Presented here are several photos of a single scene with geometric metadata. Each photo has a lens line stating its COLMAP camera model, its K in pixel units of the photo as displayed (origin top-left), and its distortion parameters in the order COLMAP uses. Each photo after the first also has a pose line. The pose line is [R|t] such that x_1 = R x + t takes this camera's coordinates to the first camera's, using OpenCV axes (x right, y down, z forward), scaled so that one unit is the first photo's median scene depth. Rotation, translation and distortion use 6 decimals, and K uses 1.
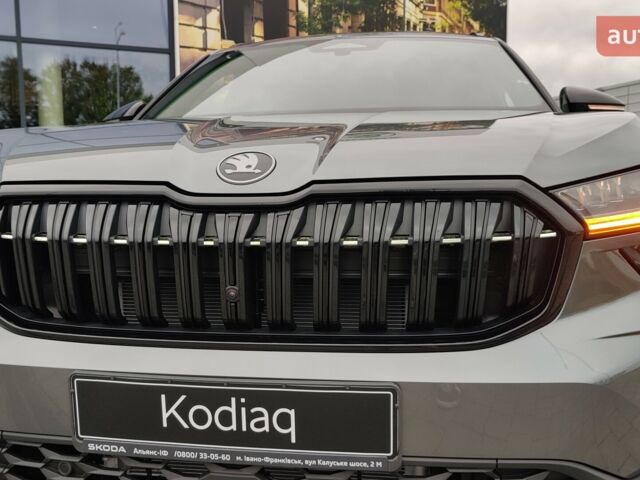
lens RADIAL K [[645.1, 0, 306.0], [0, 645.1, 239.3], [0, 0, 1]] dist [0.029999, -0.006613]
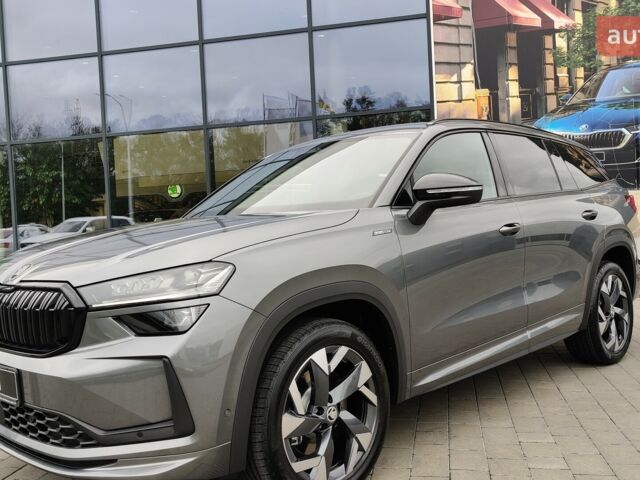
lens RADIAL K [[658.9, 0, 322.2], [0, 658.9, 230.6], [0, 0, 1]] dist [-0.065003, 0.251306]
pose [[0.802377, -0.022034, -0.596410, 2.288994], [-0.002362, 0.999193, -0.040092, -0.176839], [0.596812, 0.033578, 0.801678, -0.272663]]
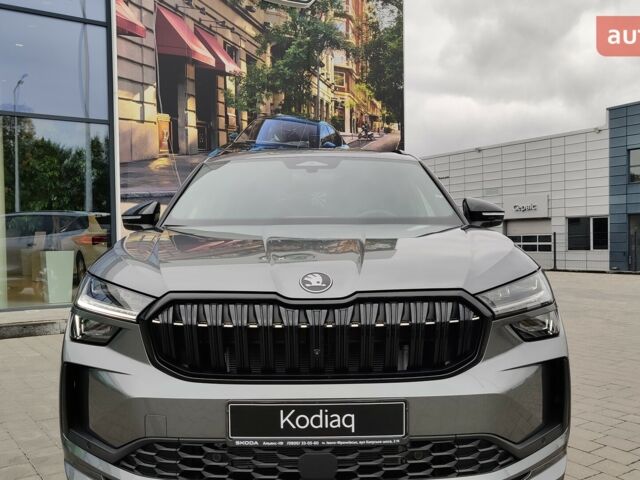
lens RADIAL K [[648.3, 0, 320.0], [0, 648.3, 240.0], [0, 0, 1]] dist [0.020123, 0.009221]
pose [[0.983296, 0.000149, 0.182016, -0.431130], [0.012436, 0.997608, -0.068004, -0.111178], [-0.181591, 0.069131, 0.980941, -0.827664]]
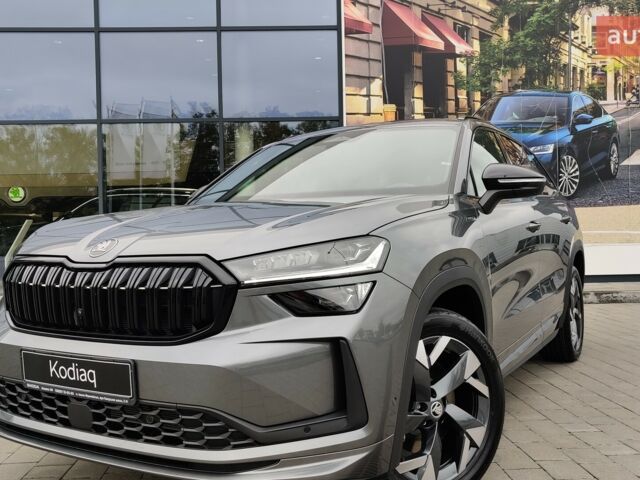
lens RADIAL K [[648.3, 0, 320.0], [0, 648.3, 240.0], [0, 0, 1]] dist [0.020123, 0.009221]
pose [[0.931602, -0.006062, -0.363429, 1.277314], [-0.015452, 0.998297, -0.056260, -0.036957], [0.363151, 0.058027, 0.929921, -0.607847]]
